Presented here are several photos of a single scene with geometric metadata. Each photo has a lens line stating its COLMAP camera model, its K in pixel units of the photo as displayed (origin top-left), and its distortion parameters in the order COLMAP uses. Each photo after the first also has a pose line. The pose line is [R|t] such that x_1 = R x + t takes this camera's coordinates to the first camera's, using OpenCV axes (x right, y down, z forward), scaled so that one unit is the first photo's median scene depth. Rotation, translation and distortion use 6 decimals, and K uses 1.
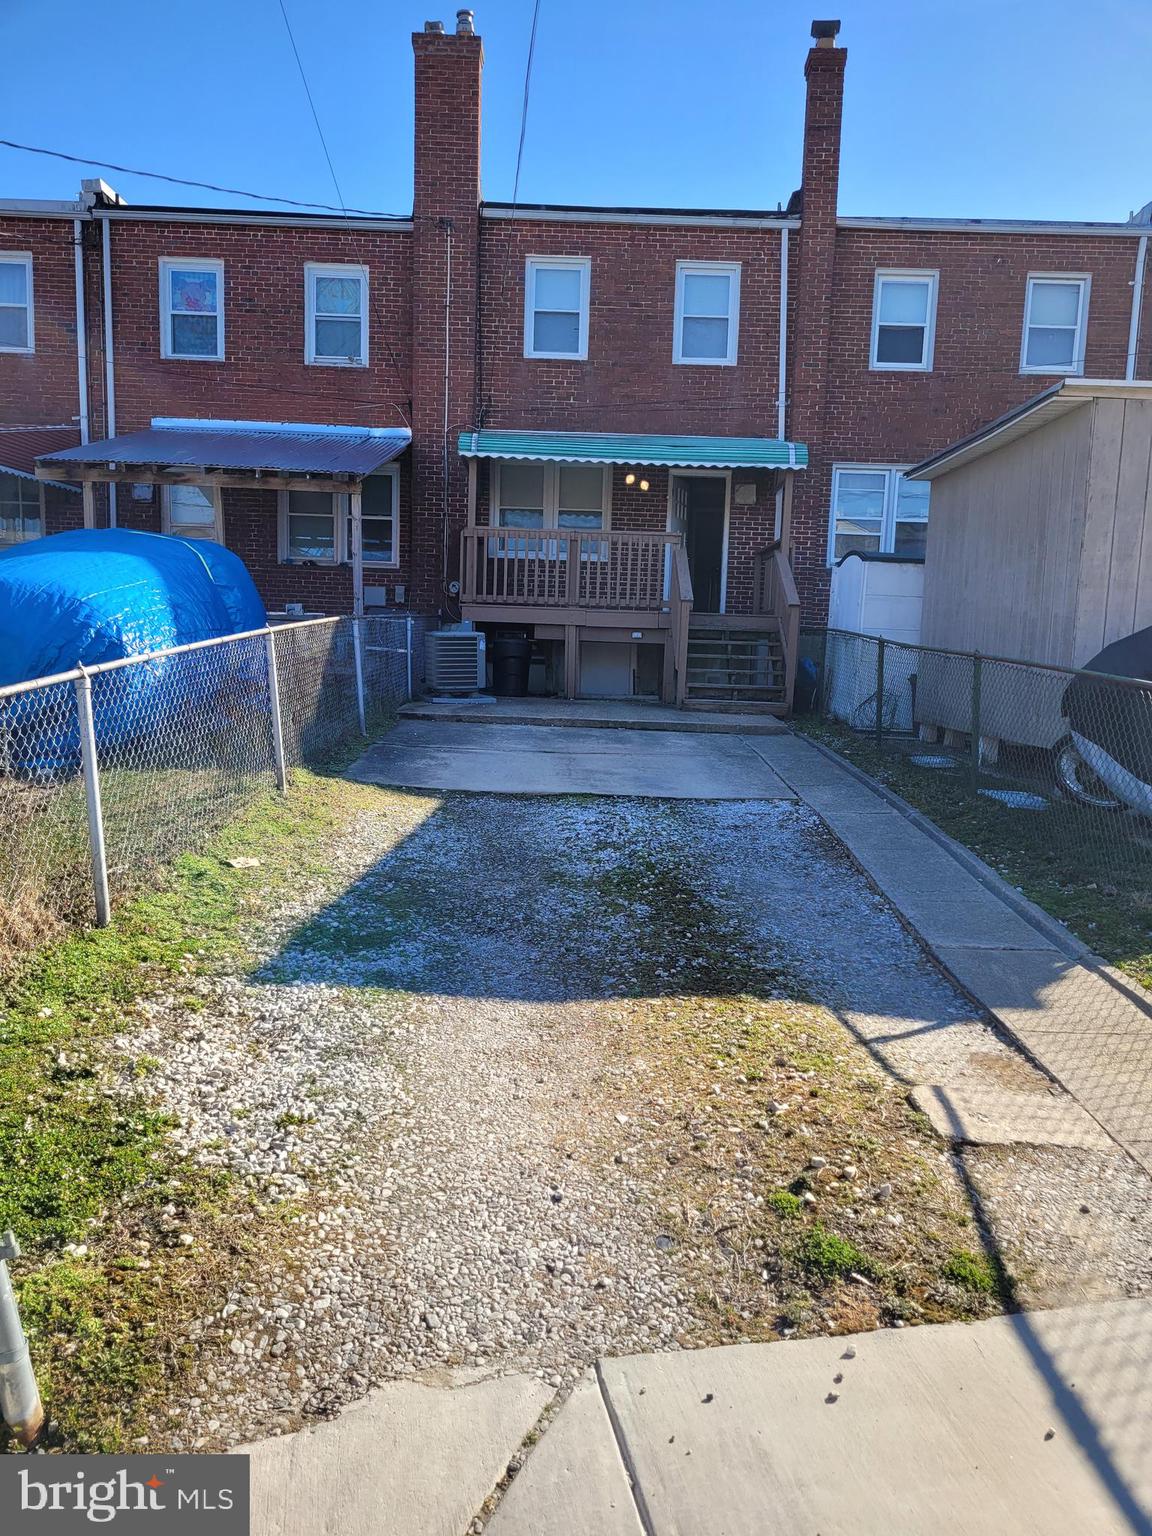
lens RADIAL K [[1128.1, 0, 592.9], [0, 1128.1, 777.1], [0, 0, 1]] dist [0.056905, -0.032215]
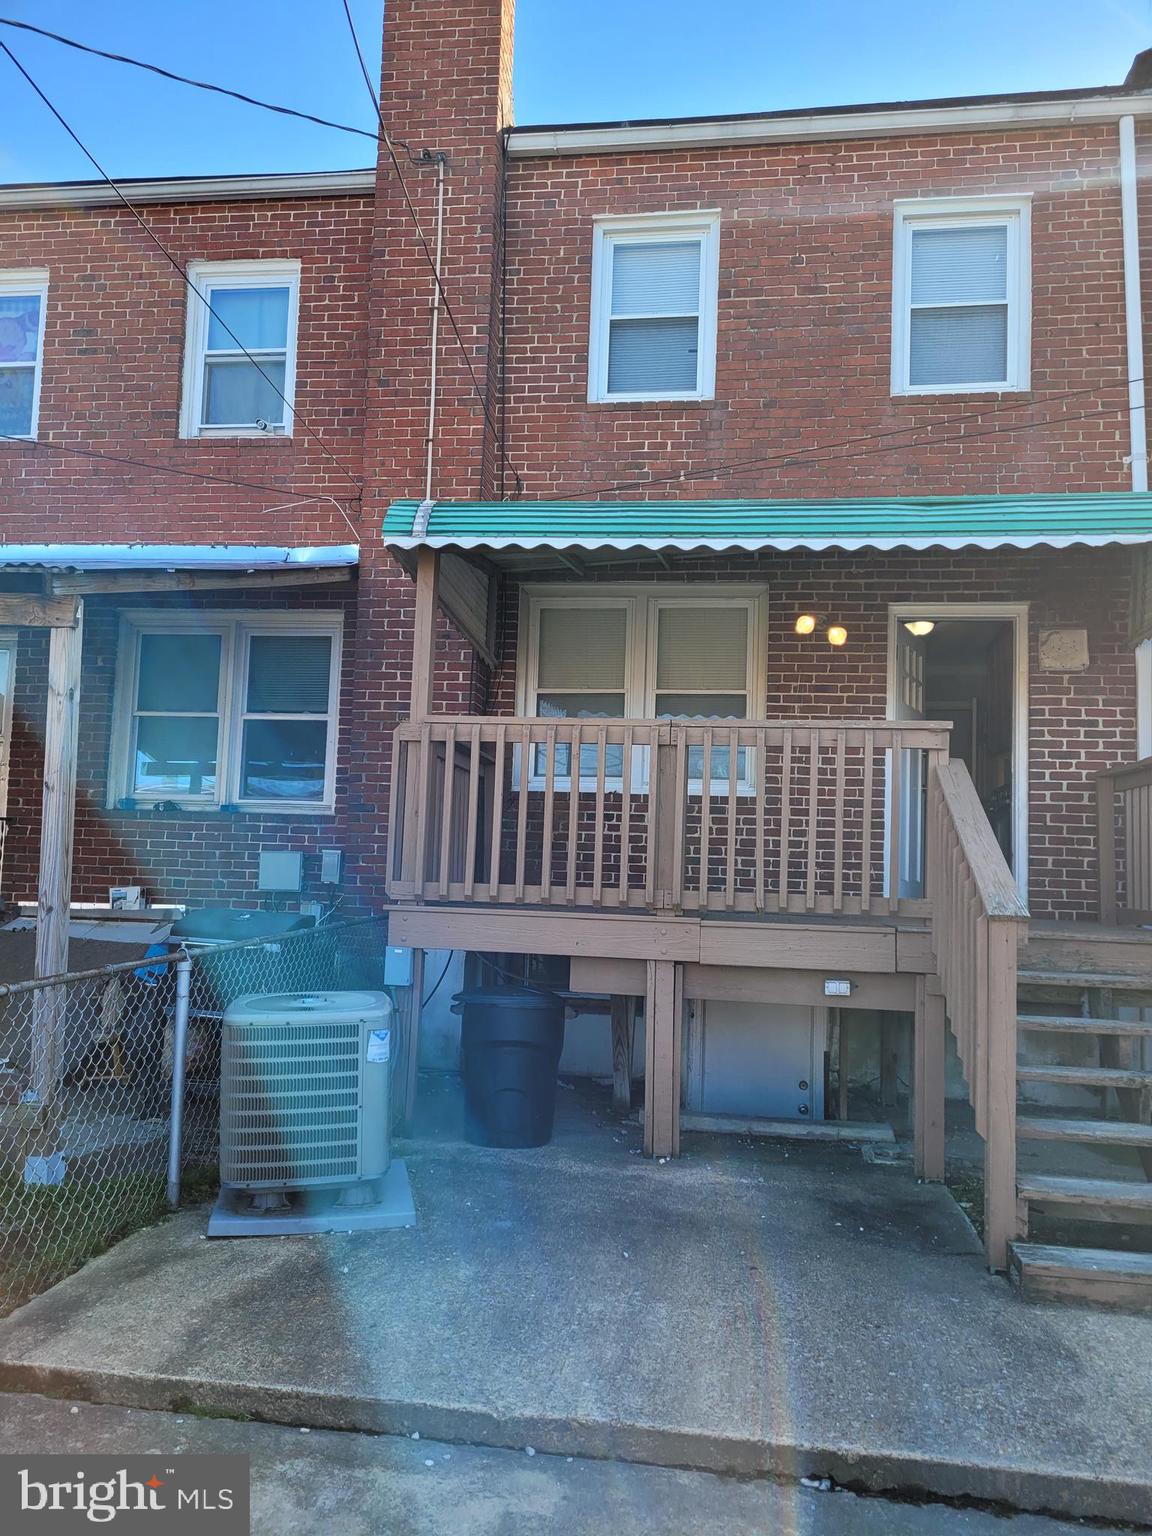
lens RADIAL K [[1128.1, 0, 592.9], [0, 1128.1, 777.1], [0, 0, 1]] dist [0.056905, -0.032215]
pose [[0.989749, -0.011719, -0.142337, 0.011542], [-0.017254, 0.979517, -0.200621, -0.106099], [0.141772, 0.201020, 0.969274, 0.548804]]
